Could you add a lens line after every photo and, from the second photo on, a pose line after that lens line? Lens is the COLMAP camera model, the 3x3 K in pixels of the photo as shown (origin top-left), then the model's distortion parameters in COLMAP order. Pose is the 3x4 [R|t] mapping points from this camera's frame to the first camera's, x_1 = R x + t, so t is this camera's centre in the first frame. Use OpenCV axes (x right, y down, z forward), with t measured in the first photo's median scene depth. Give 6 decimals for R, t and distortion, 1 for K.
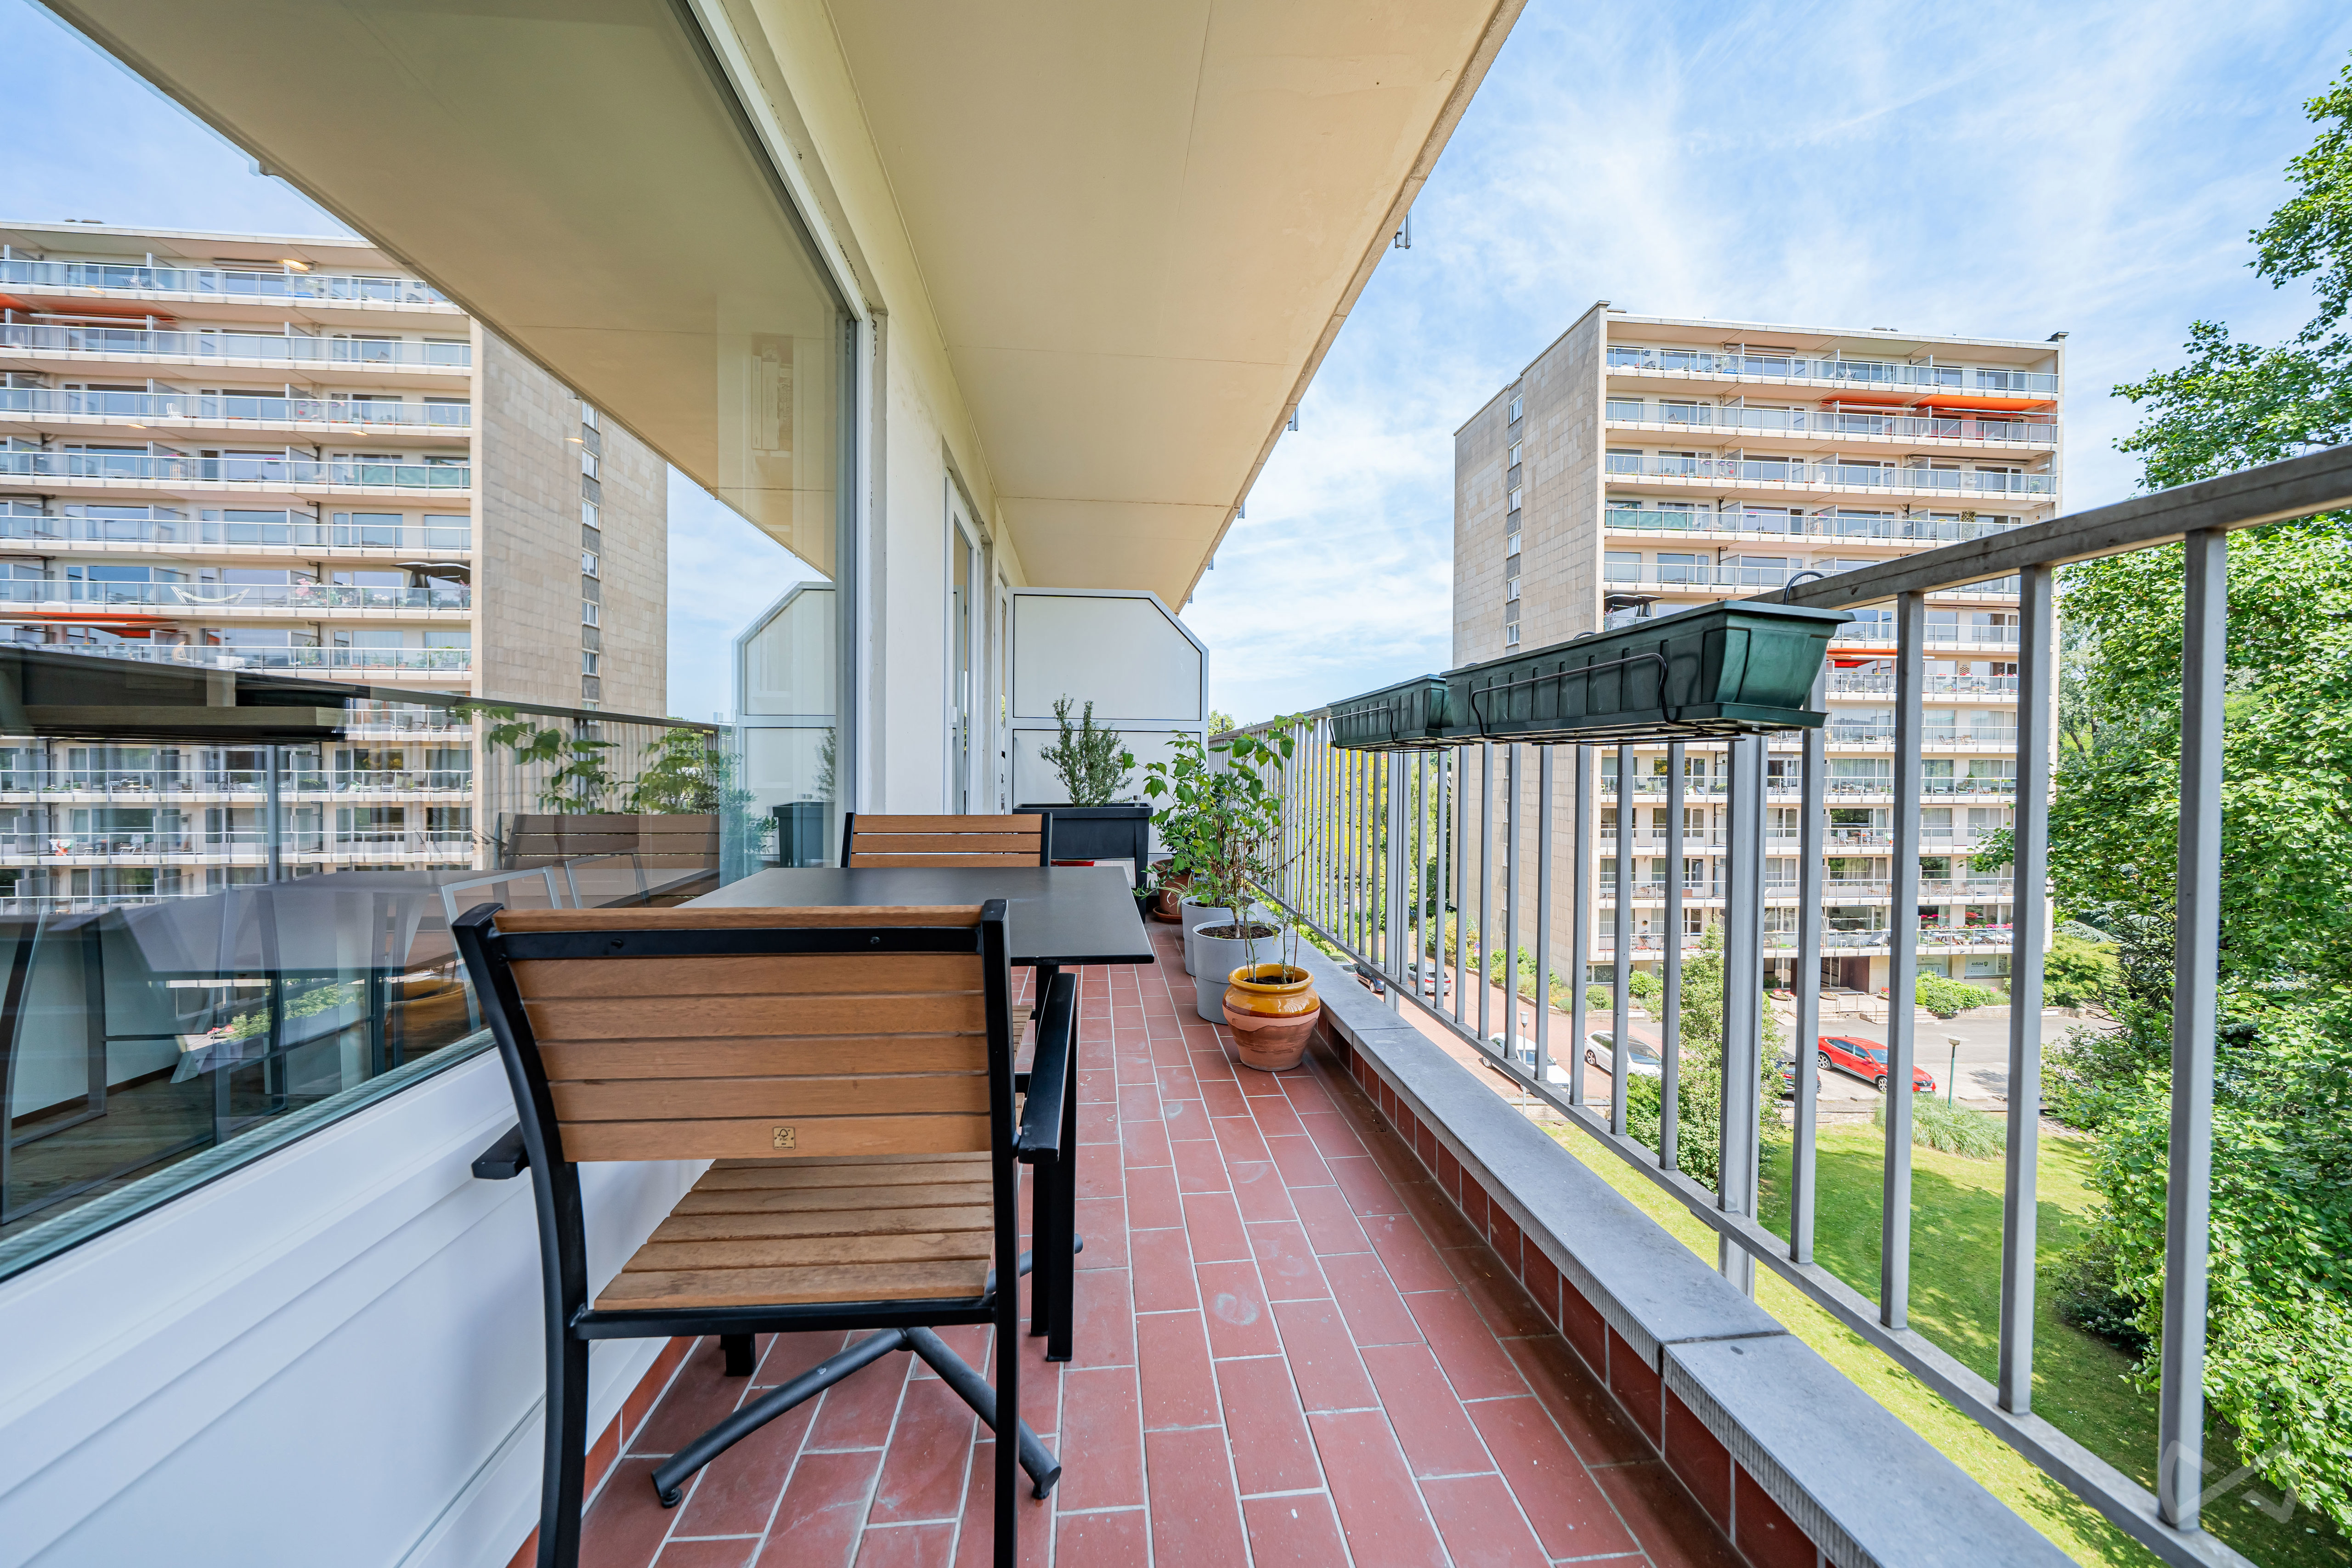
lens RADIAL K [[821.4, 0, 1163.4], [0, 821.4, 776.2], [0, 0, 1]] dist [-0.009449, 0.000158]
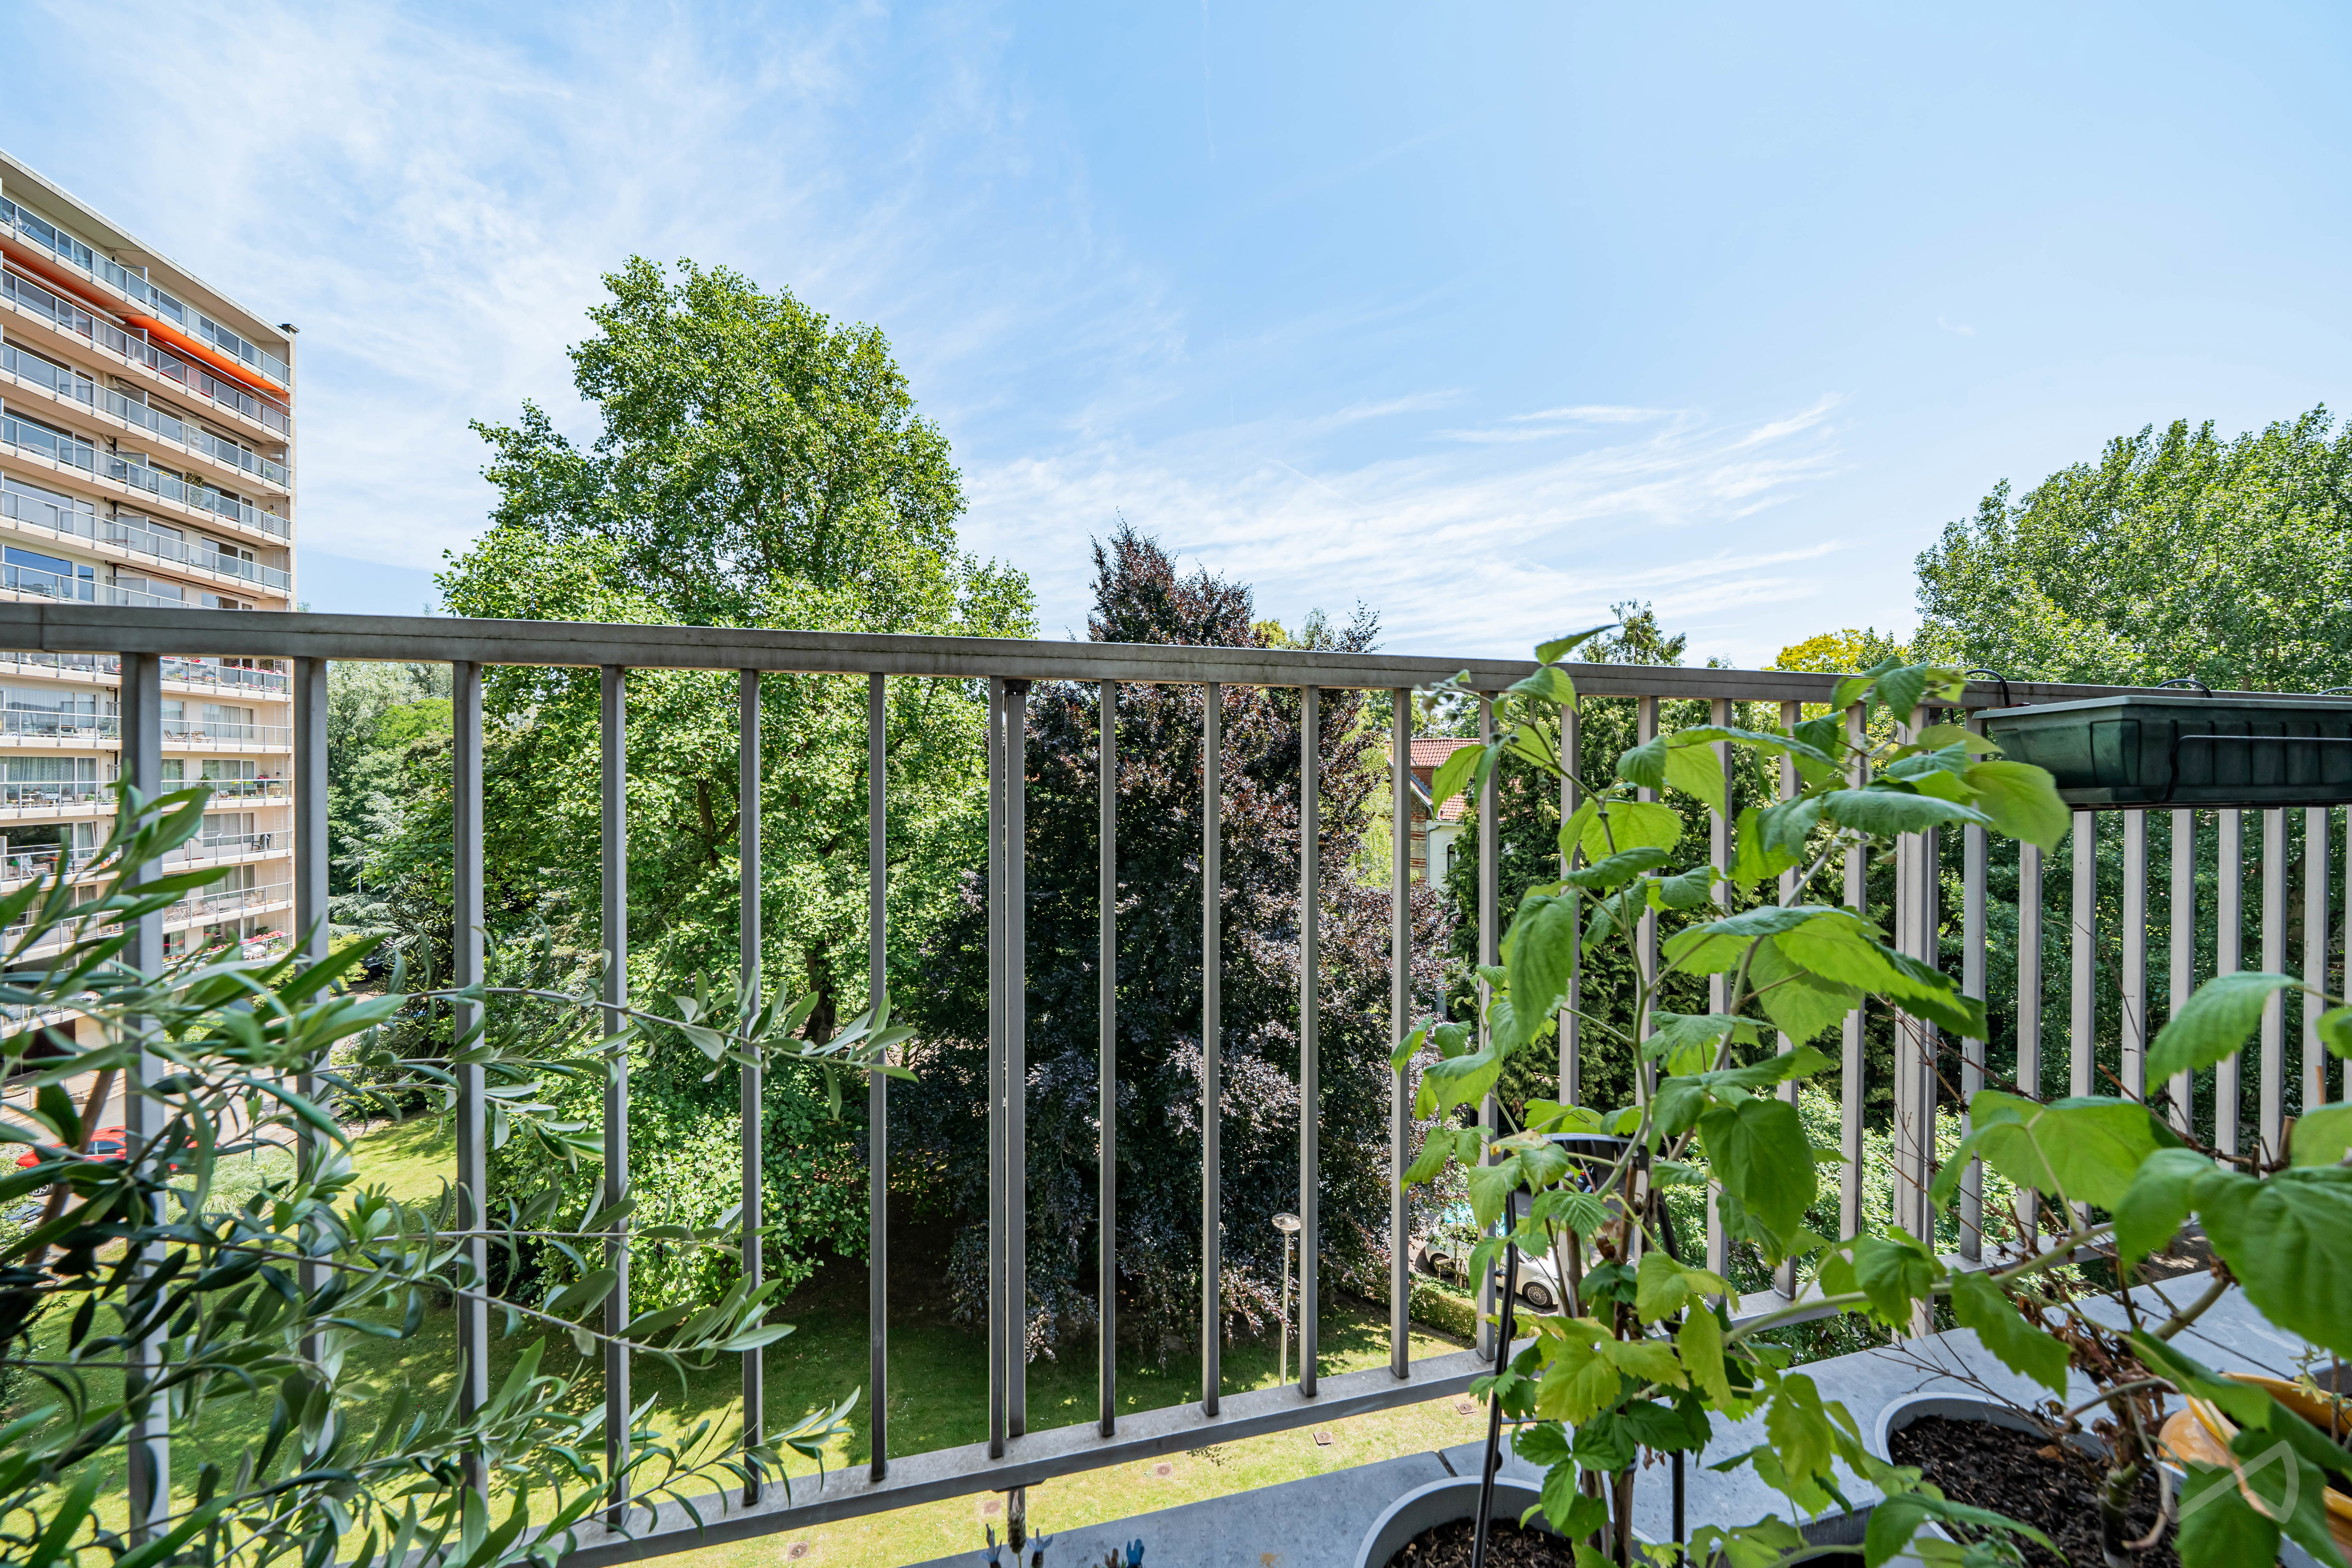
lens RADIAL K [[787.1, 0, 1177.2], [0, 787.1, 779.2], [0, 0, 1]] dist [-0.012889, 0.000230]
pose [[-0.179069, -0.012480, 0.983757, -0.010143], [0.006858, 0.999879, 0.013933, -0.003900], [-0.983813, 0.009241, -0.178962, 0.117583]]
